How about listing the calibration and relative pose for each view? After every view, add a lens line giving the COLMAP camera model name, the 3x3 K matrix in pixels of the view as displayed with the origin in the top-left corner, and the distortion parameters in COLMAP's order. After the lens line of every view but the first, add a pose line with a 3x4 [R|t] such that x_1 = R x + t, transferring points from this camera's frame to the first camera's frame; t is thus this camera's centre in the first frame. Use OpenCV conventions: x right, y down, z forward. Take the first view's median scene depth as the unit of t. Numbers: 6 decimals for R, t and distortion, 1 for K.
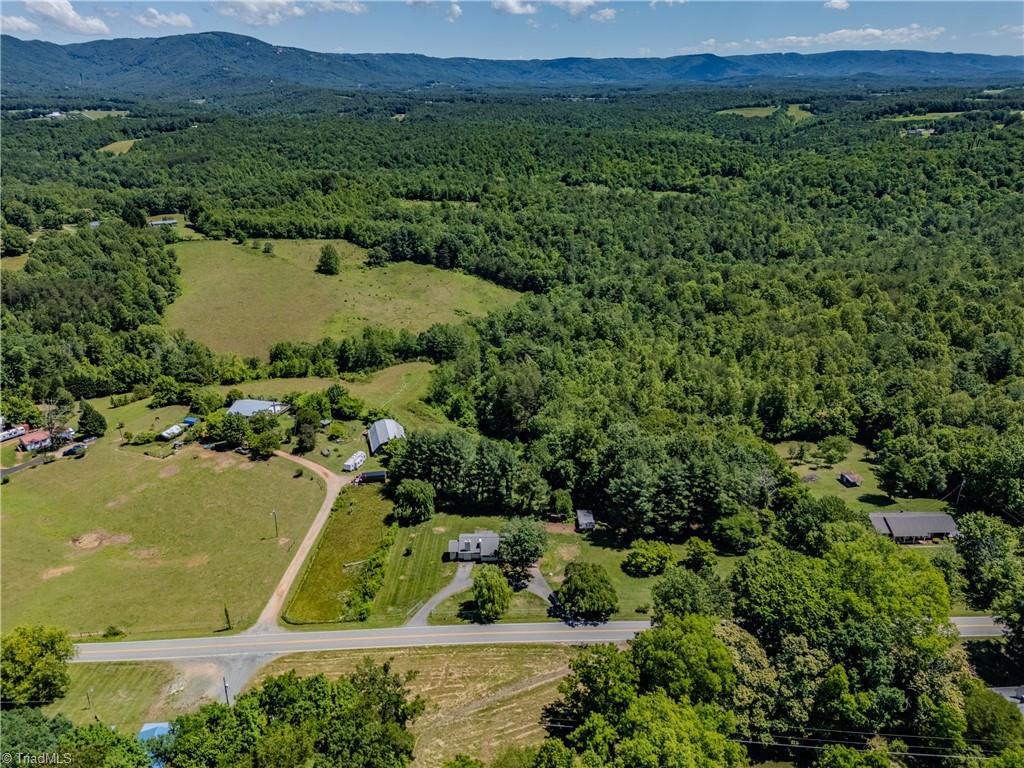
lens RADIAL K [[746.3, 0, 513.3], [0, 746.3, 383.9], [0, 0, 1]] dist [0.121923, -0.106164]
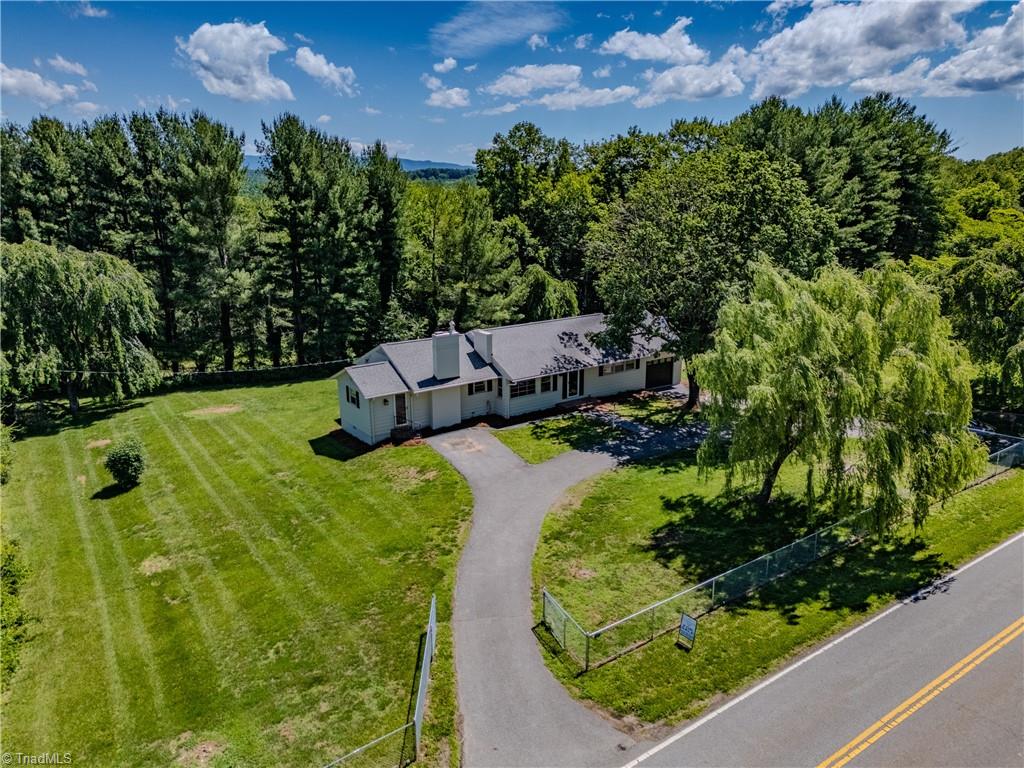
lens RADIAL K [[746.3, 0, 513.3], [0, 746.3, 383.9], [0, 0, 1]] dist [0.121923, -0.106164]
pose [[0.830053, -0.140860, 0.539602, -0.122342], [0.204740, 0.976981, -0.059910, 0.179936], [-0.518742, 0.160206, 0.839786, 0.602015]]
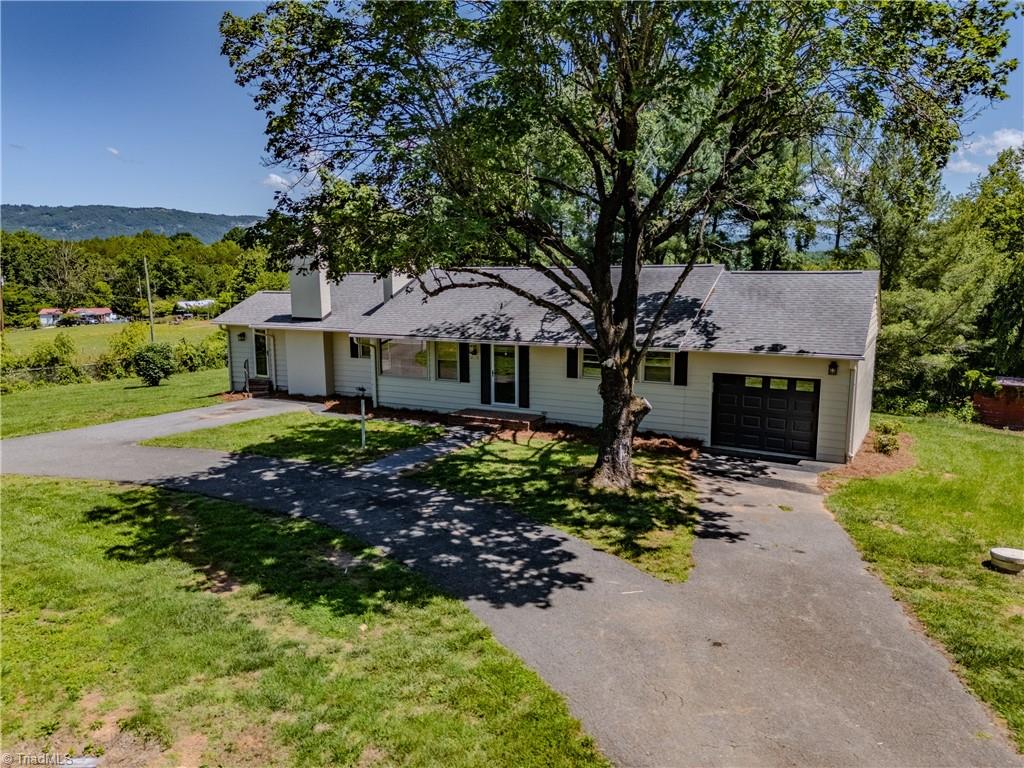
lens RADIAL K [[746.3, 0, 513.3], [0, 746.3, 383.9], [0, 0, 1]] dist [0.121923, -0.106164]
pose [[0.880331, 0.077463, -0.467993, 0.030787], [-0.176716, 0.969116, -0.172007, 0.187953], [0.440215, 0.234125, 0.866831, 0.670381]]
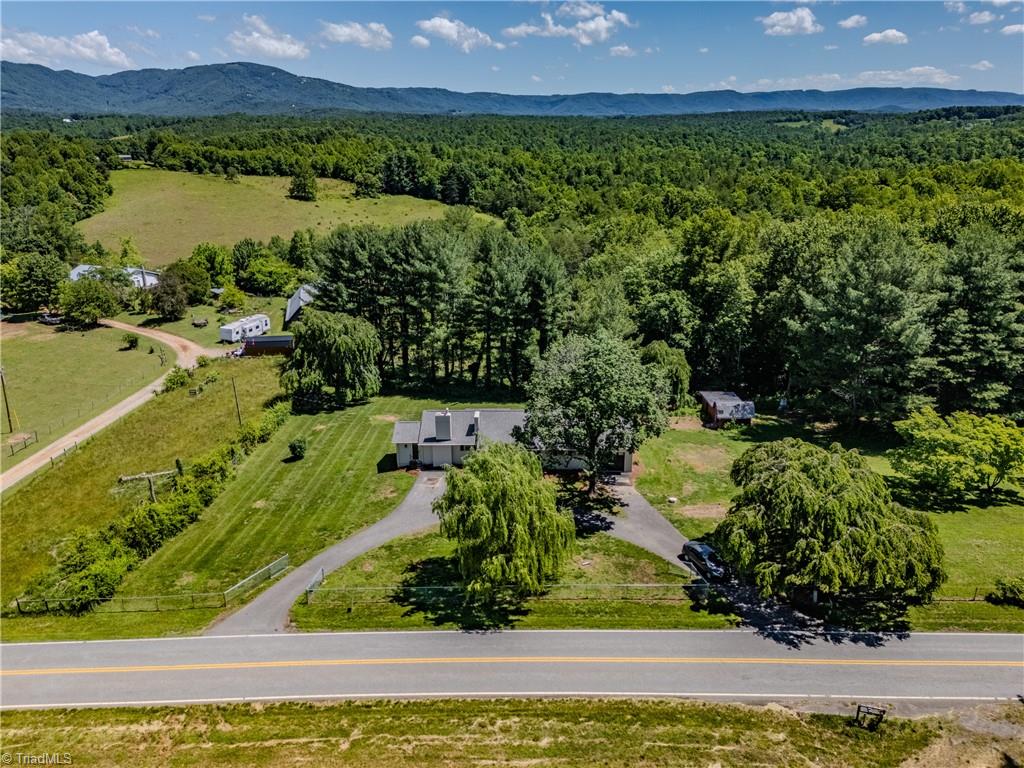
lens RADIAL K [[746.3, 0, 513.3], [0, 746.3, 383.9], [0, 0, 1]] dist [0.121923, -0.106164]
pose [[0.999654, 0.012665, -0.023039, -0.012867], [-0.013683, 0.998912, -0.044573, 0.157154], [0.022450, 0.044873, 0.998740, 0.467672]]
